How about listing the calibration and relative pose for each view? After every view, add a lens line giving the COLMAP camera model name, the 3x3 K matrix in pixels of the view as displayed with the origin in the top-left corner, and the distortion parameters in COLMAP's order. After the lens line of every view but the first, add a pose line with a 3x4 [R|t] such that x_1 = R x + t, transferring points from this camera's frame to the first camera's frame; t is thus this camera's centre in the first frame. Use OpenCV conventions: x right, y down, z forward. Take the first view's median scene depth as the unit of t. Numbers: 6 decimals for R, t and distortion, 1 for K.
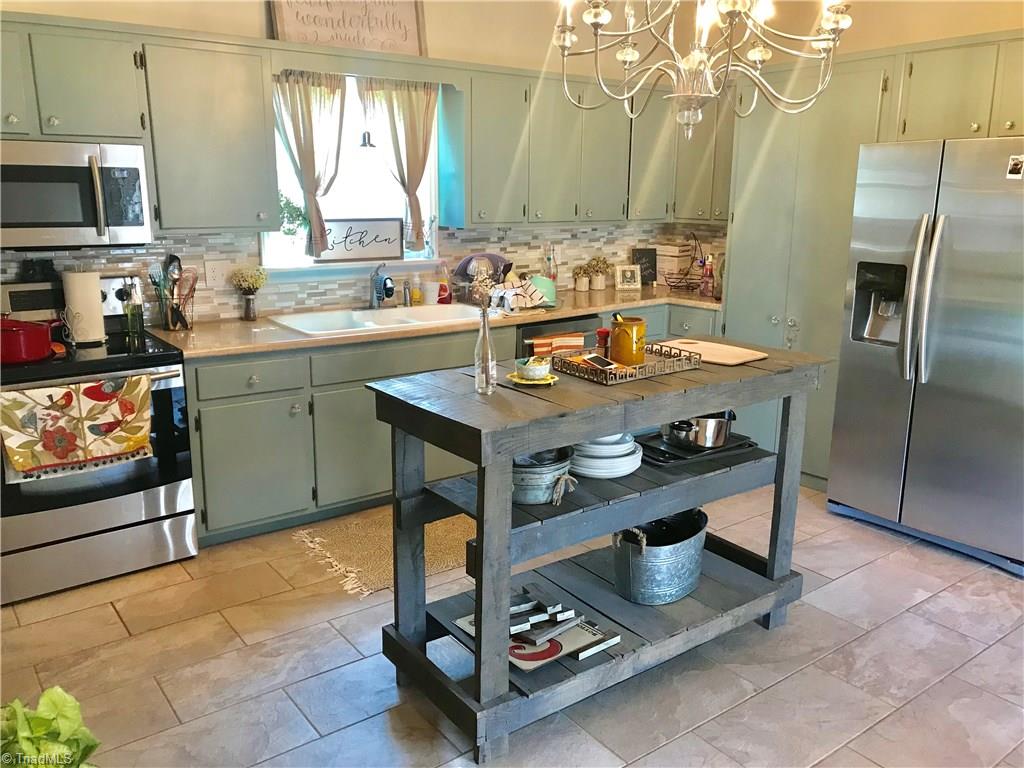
lens RADIAL K [[840.2, 0, 512.0], [0, 840.2, 384.0], [0, 0, 1]] dist [-0.002809, -0.000488]
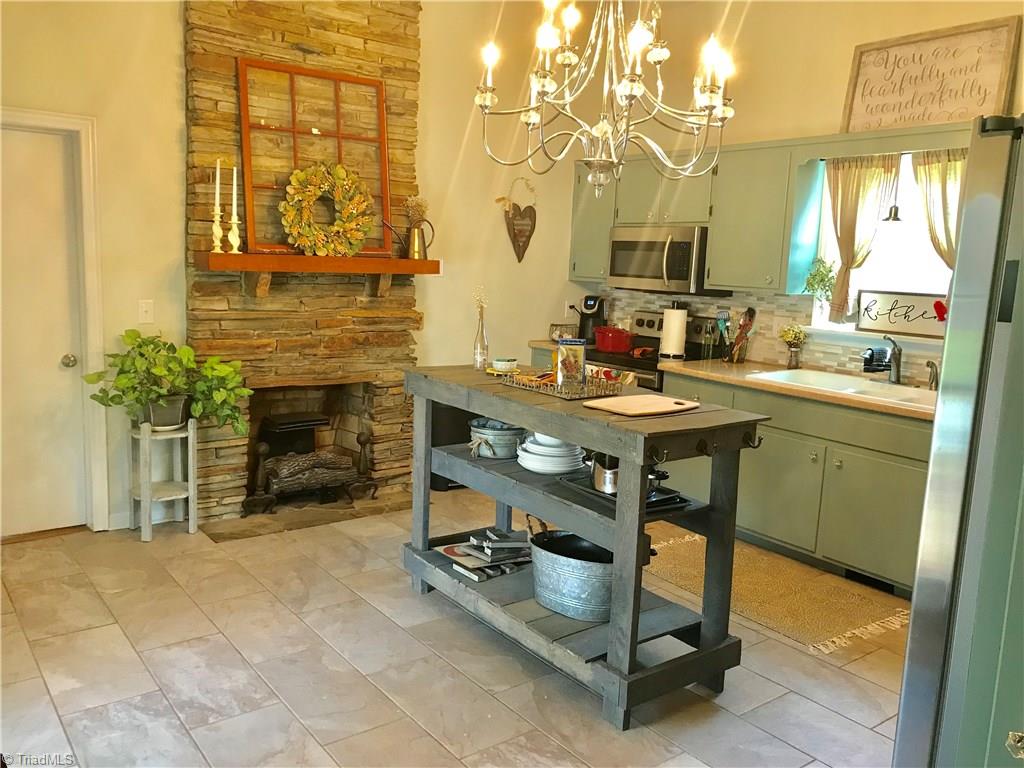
lens RADIAL K [[840.2, 0, 512.0], [0, 840.2, 384.0], [0, 0, 1]] dist [-0.002809, -0.000488]
pose [[-0.000940, 0.141792, -0.989896, 0.859860], [-0.268066, 0.953631, 0.136852, -0.111401], [0.963400, 0.265486, 0.037113, 0.576840]]
